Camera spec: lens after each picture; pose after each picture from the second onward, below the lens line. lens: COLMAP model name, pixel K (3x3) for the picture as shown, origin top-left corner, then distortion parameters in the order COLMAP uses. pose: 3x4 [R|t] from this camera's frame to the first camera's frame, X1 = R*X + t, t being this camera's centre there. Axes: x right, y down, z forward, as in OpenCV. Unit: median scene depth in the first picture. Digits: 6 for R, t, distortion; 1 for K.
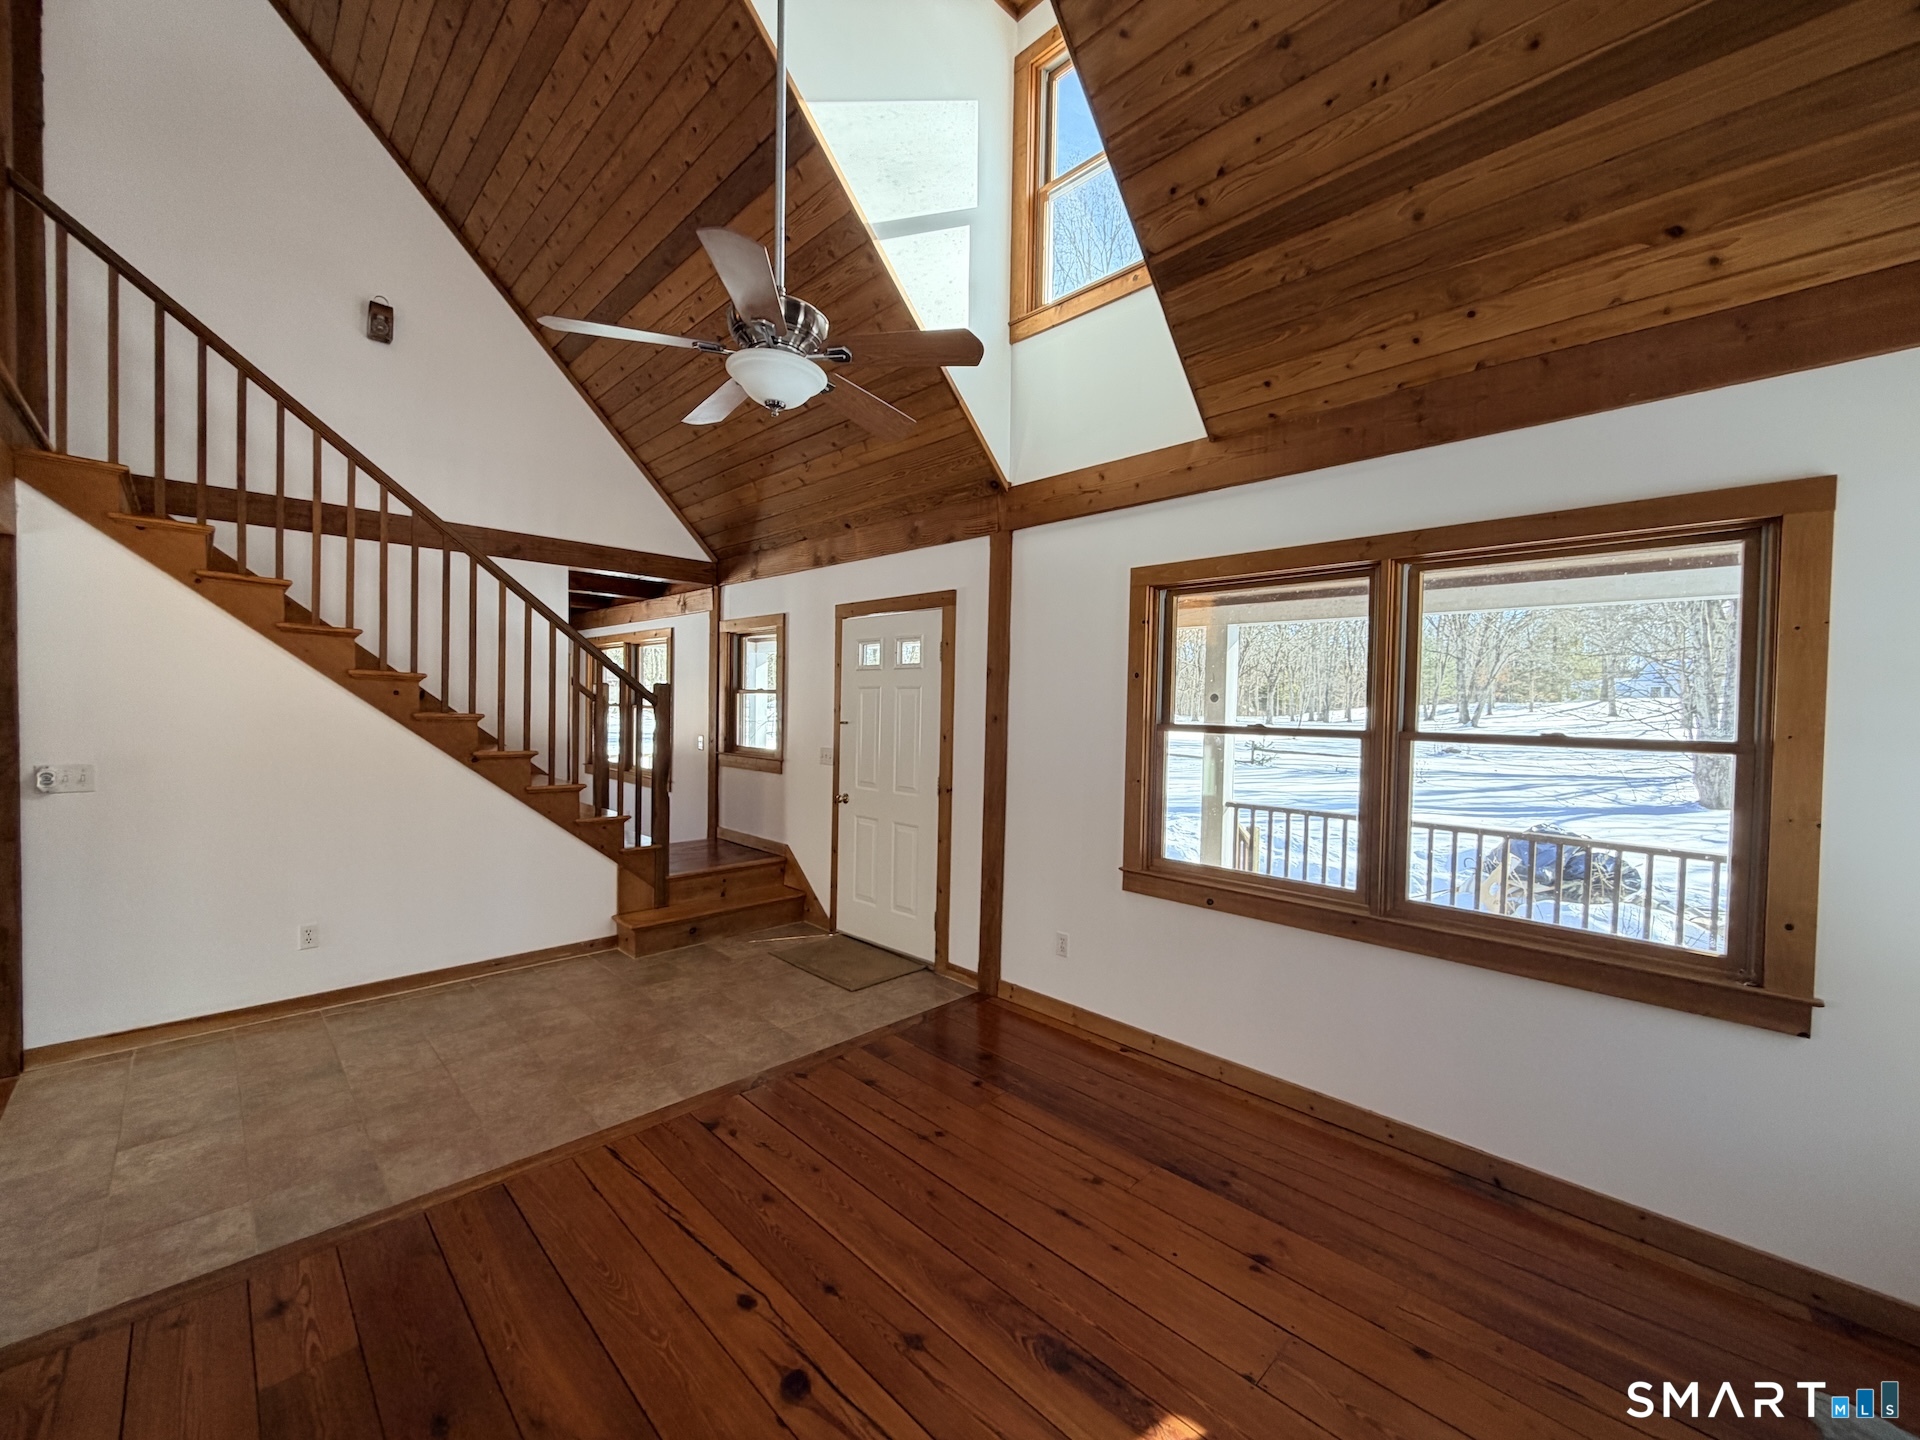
lens RADIAL K [[764.8, 0, 959.8], [0, 764.8, 731.8], [0, 0, 1]] dist [-0.002320, 0.000719]
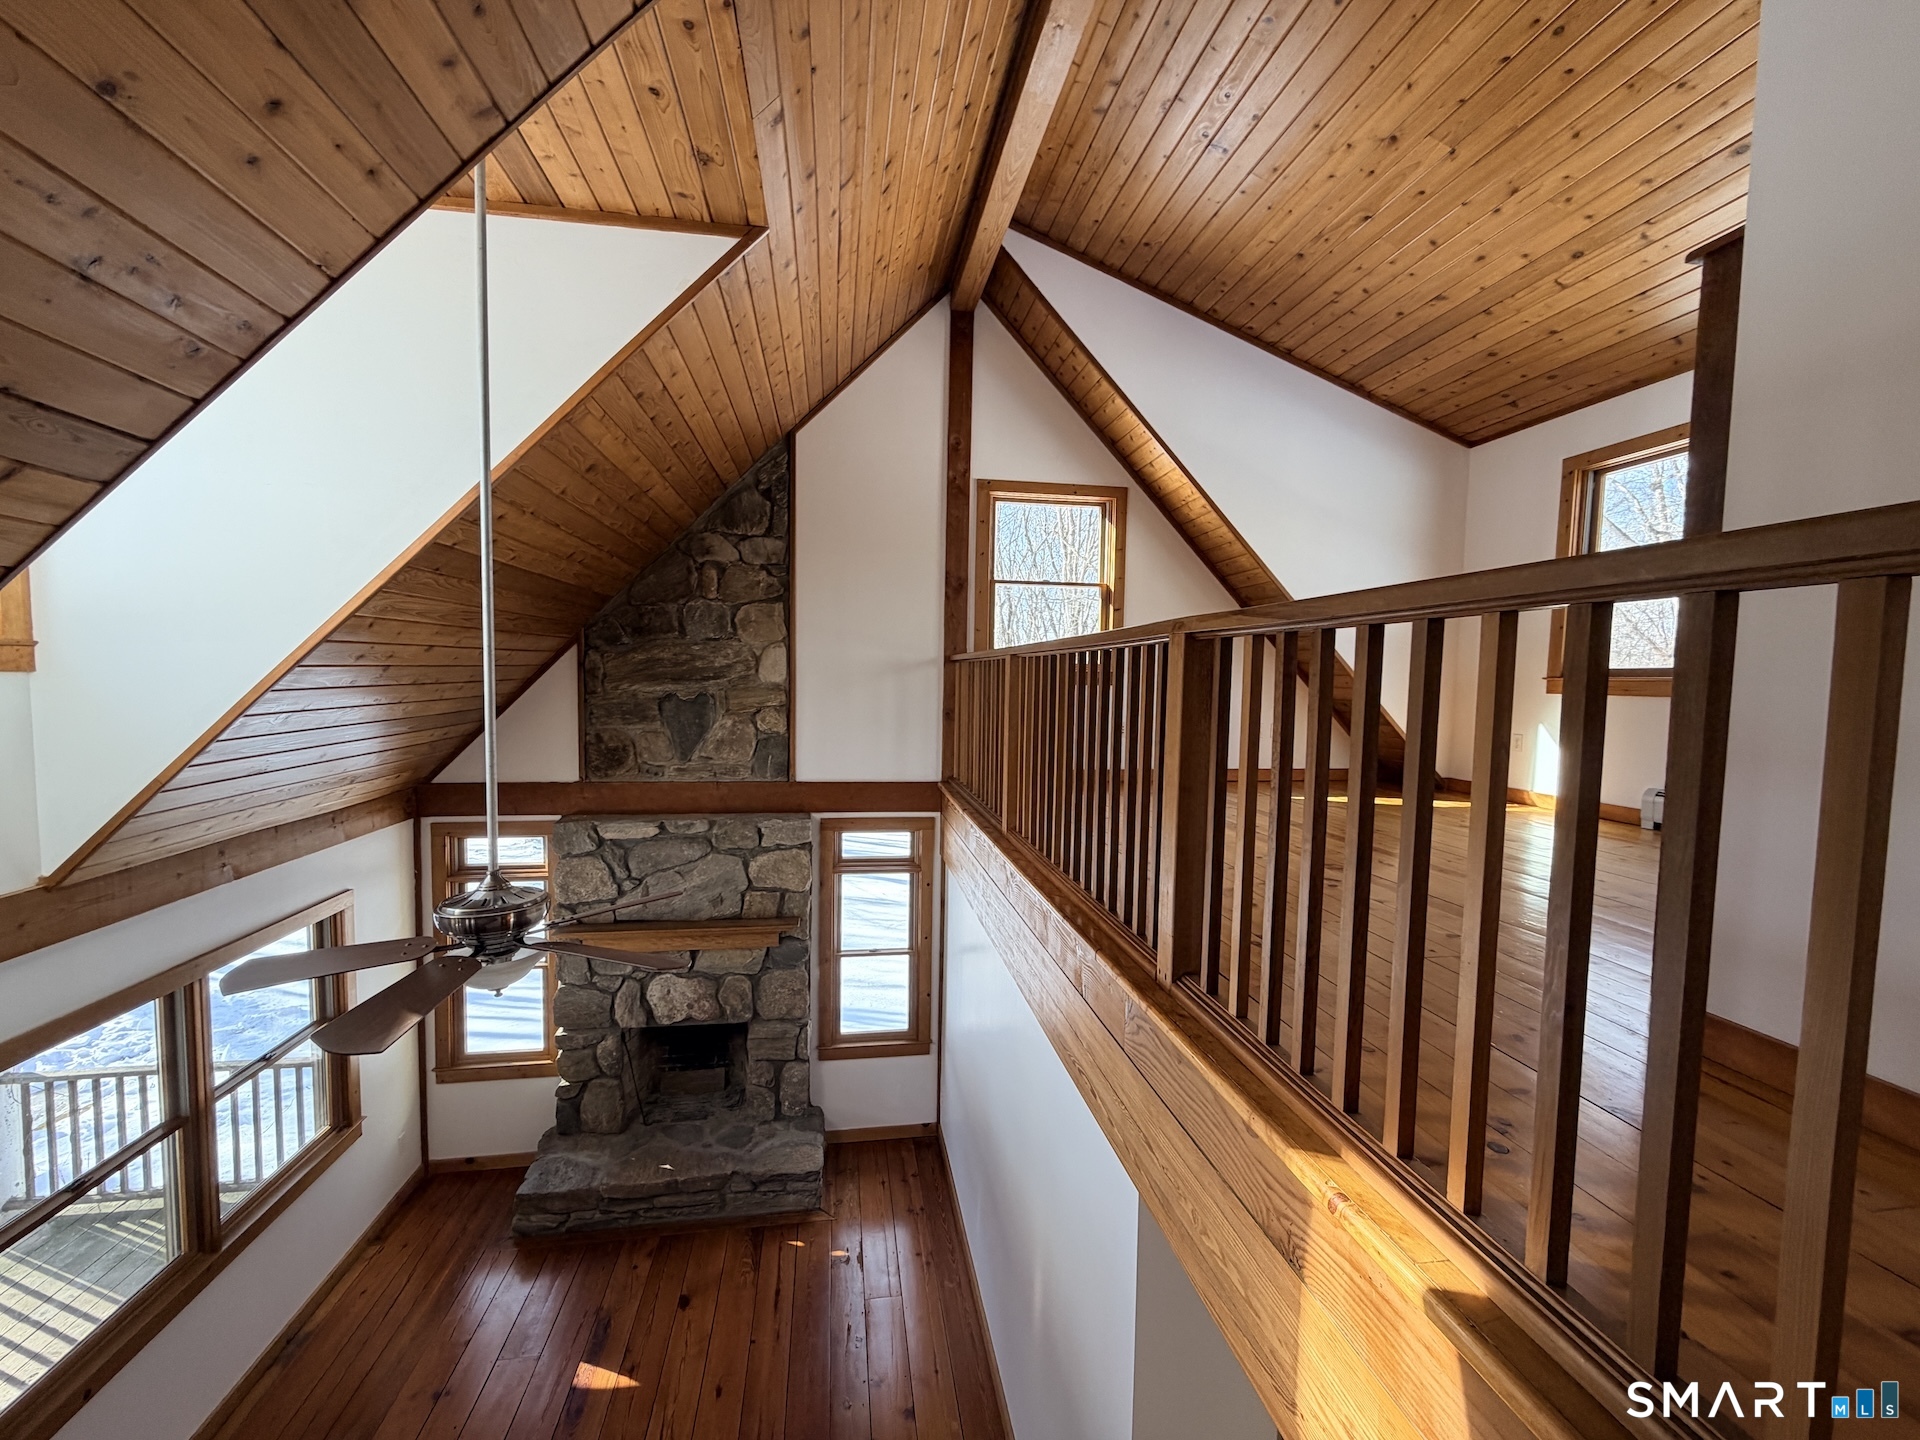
lens RADIAL K [[764.8, 0, 954.5], [0, 764.8, 724.2], [0, 0, 1]] dist [-0.002320, 0.000719]
pose [[-0.807314, -0.071207, 0.585810, -0.759439], [-0.017583, 0.995155, 0.096732, -0.525245], [-0.589860, 0.067793, -0.804655, 0.848327]]
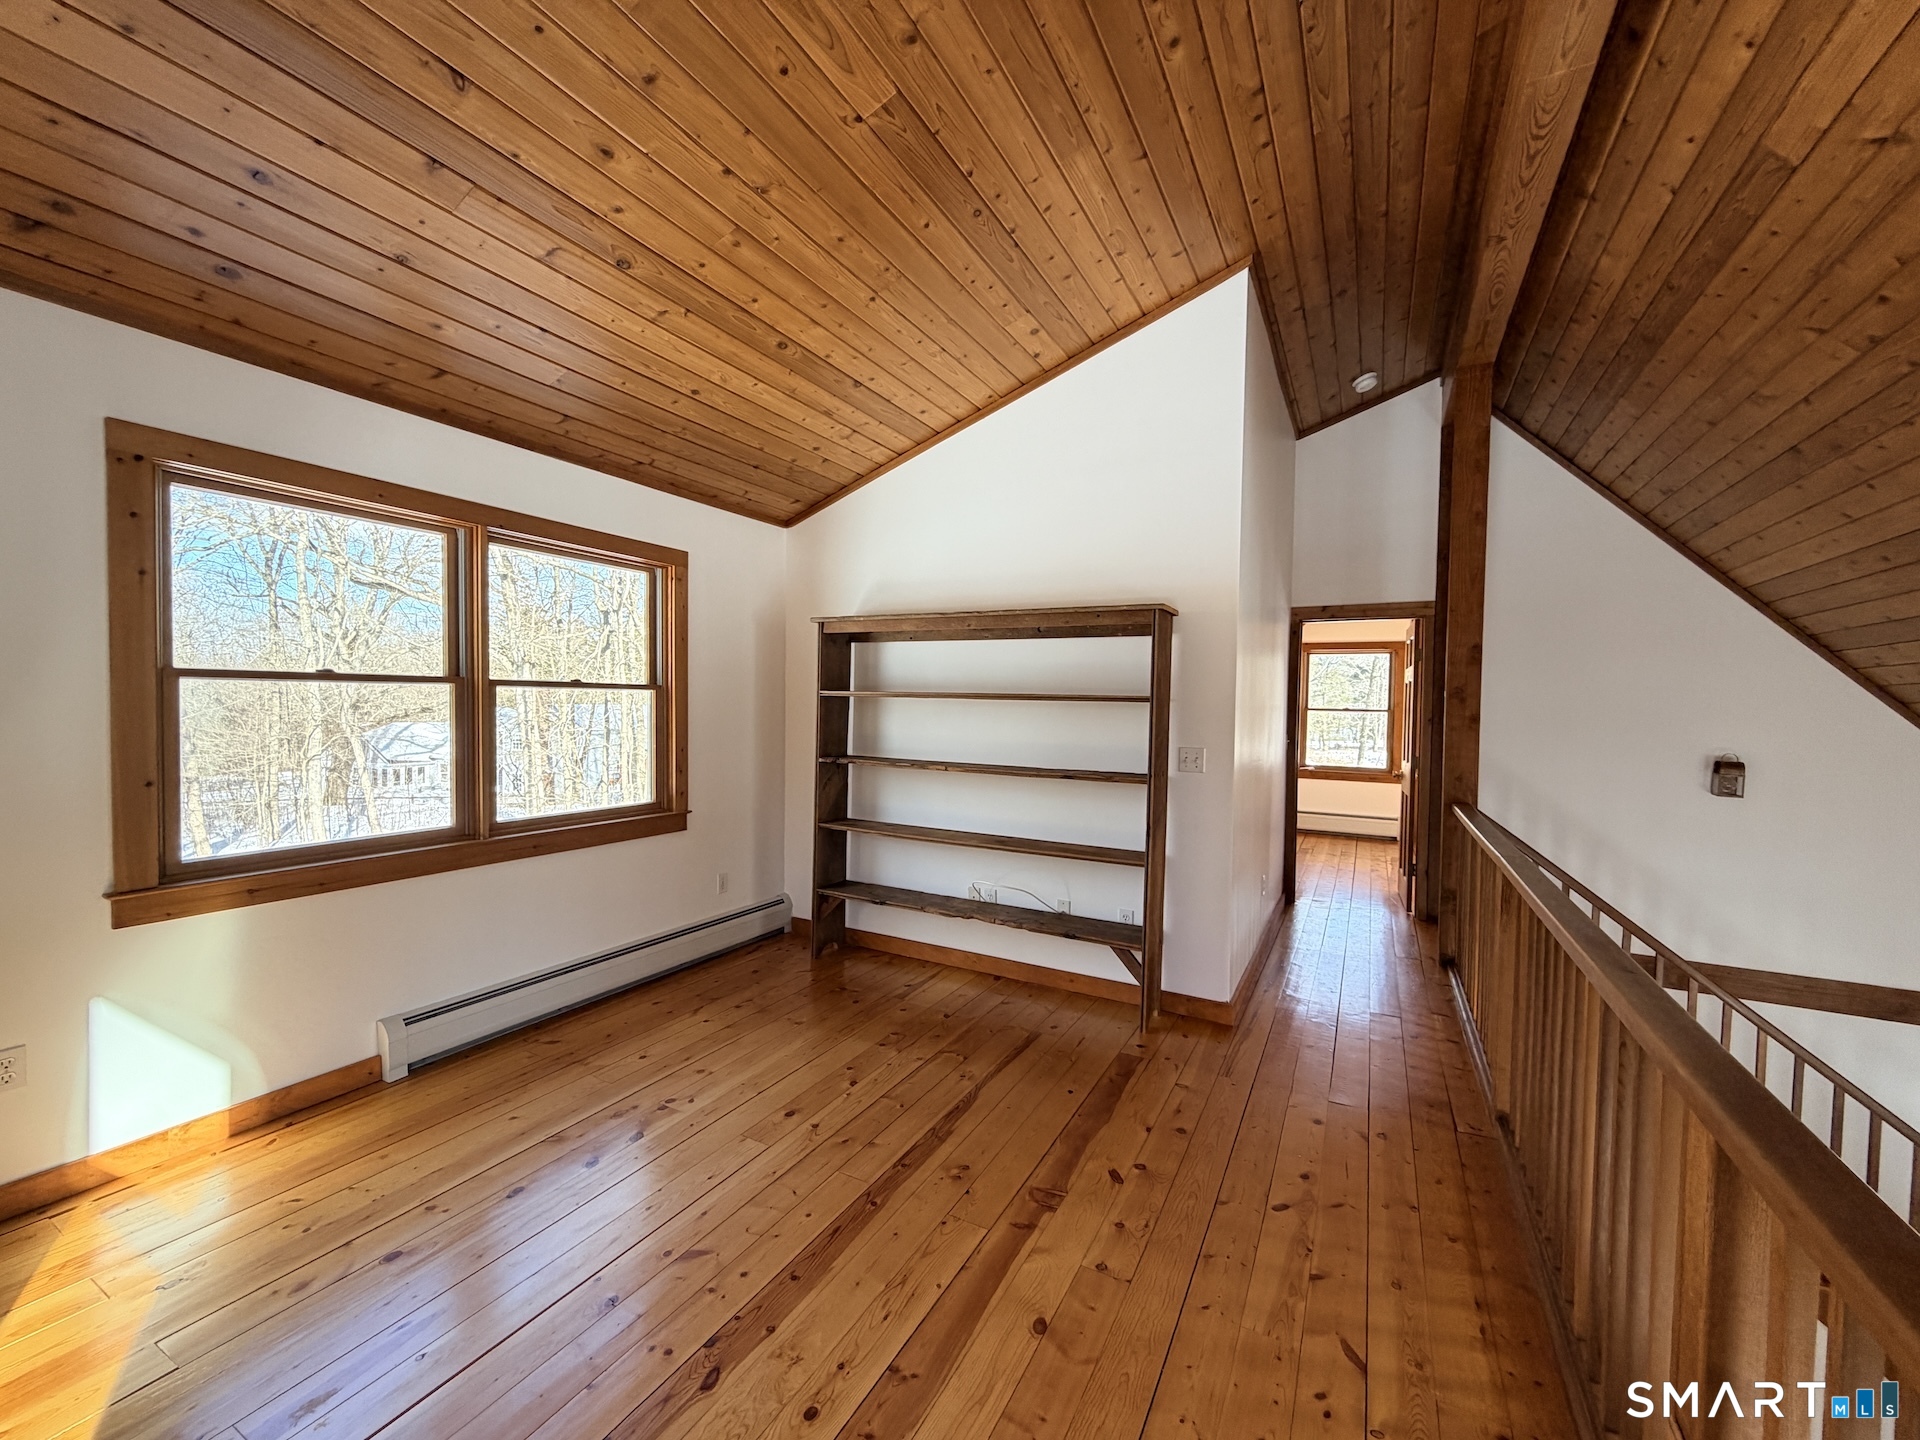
lens RADIAL K [[764.8, 0, 955.4], [0, 764.8, 724.5], [0, 0, 1]] dist [-0.002320, 0.000719]
pose [[0.281787, 0.012815, -0.959391, -0.123284], [-0.040941, 0.999161, 0.001321, -0.643526], [0.958603, 0.038906, 0.282075, -0.240657]]
